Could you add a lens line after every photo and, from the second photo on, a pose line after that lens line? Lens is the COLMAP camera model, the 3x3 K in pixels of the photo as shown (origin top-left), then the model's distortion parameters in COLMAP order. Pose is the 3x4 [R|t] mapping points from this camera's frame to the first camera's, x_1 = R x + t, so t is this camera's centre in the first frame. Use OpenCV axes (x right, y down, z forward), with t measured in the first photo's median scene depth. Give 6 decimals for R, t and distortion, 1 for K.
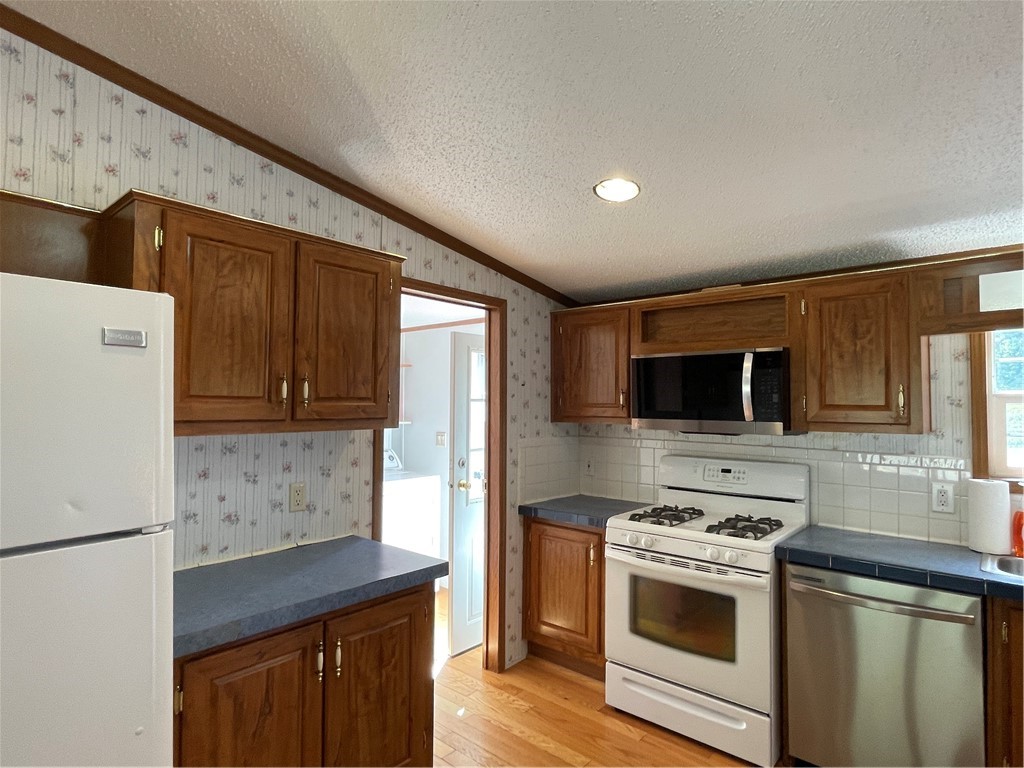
lens RADIAL K [[566.9, 0, 508.9], [0, 566.9, 382.7], [0, 0, 1]] dist [-0.005366, -0.001164]
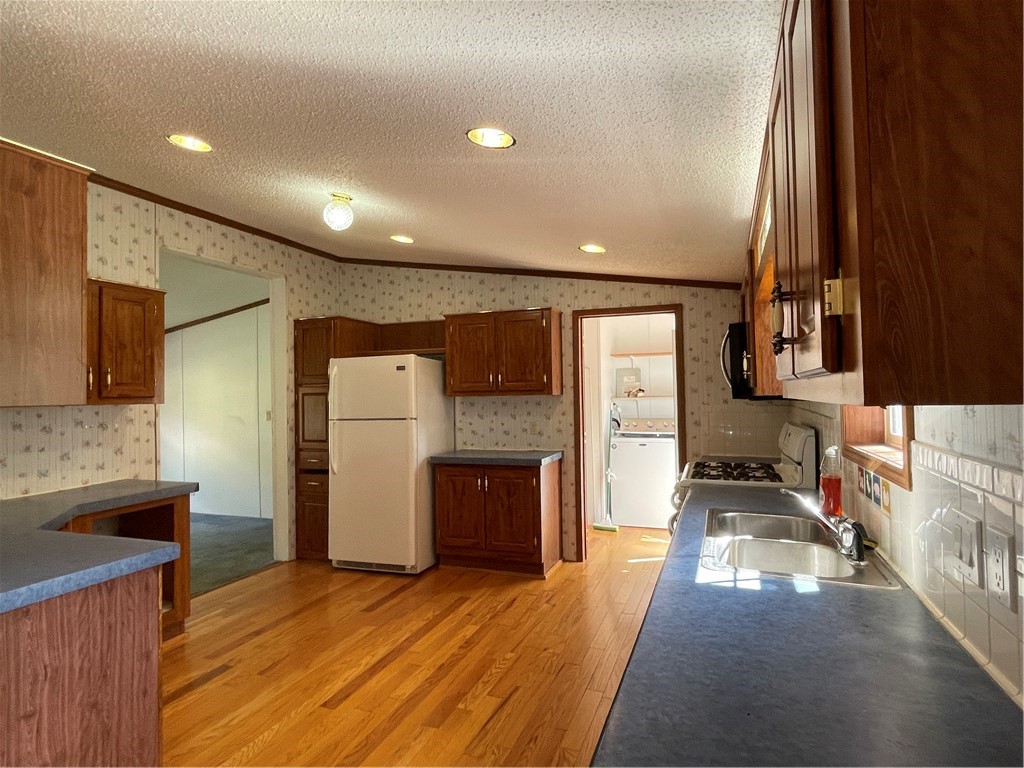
lens RADIAL K [[566.9, 0, 510.5], [0, 566.9, 383.3], [0, 0, 1]] dist [-0.005366, -0.001164]
pose [[0.340398, -0.032254, -0.939728, 1.494644], [0.054344, 0.998416, -0.014583, 0.057473], [0.938710, -0.046105, 0.341612, 0.181568]]
